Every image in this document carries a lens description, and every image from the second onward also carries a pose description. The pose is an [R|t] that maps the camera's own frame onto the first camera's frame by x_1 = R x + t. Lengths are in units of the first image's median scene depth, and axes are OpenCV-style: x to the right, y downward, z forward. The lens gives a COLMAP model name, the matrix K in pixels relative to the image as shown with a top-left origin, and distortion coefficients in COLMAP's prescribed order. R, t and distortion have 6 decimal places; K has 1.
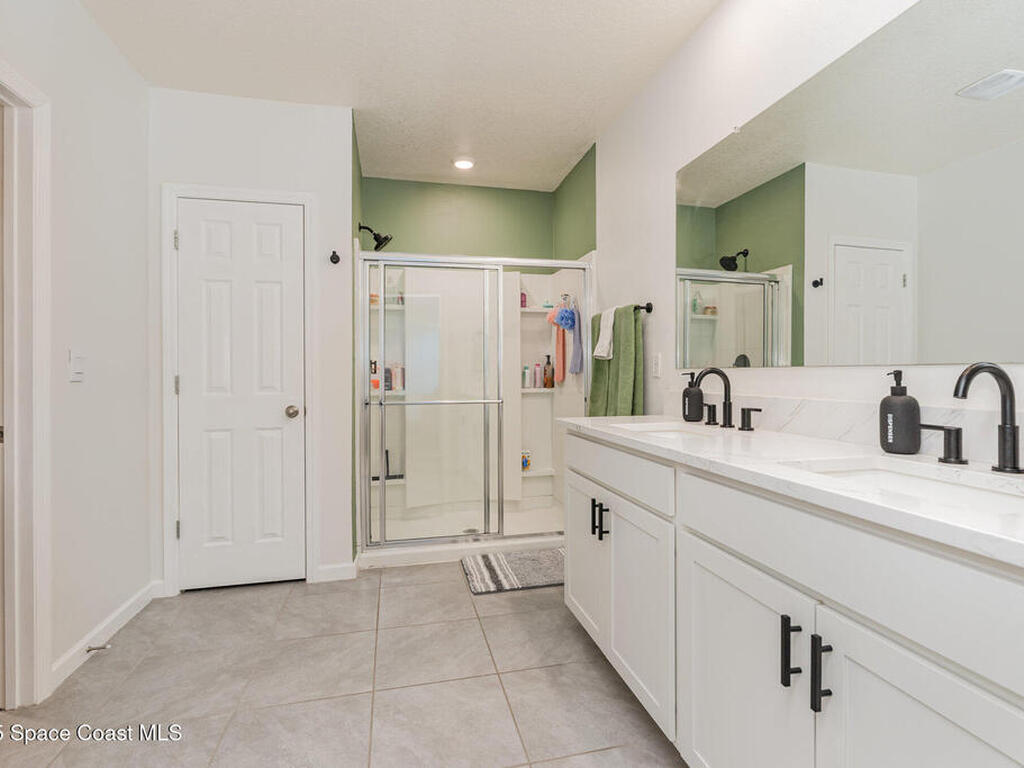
lens RADIAL K [[504.4, 0, 517.1], [0, 504.4, 380.5], [0, 0, 1]] dist [-0.005545, 0.000128]
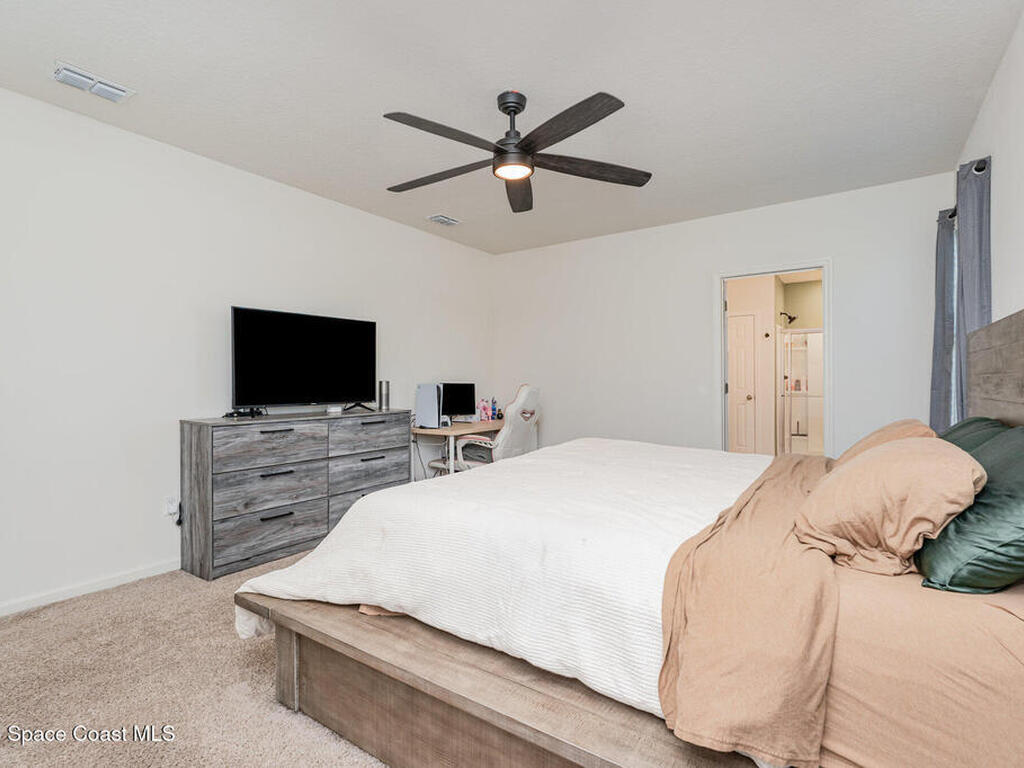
lens RADIAL K [[504.4, 0, 512.9], [0, 504.4, 384.5], [0, 0, 1]] dist [-0.005545, 0.000128]
pose [[0.664703, 0.000440, -0.747108, 0.532270], [-0.005453, 0.999976, -0.004263, 0.013130], [0.747088, 0.006908, 0.664689, -1.278205]]
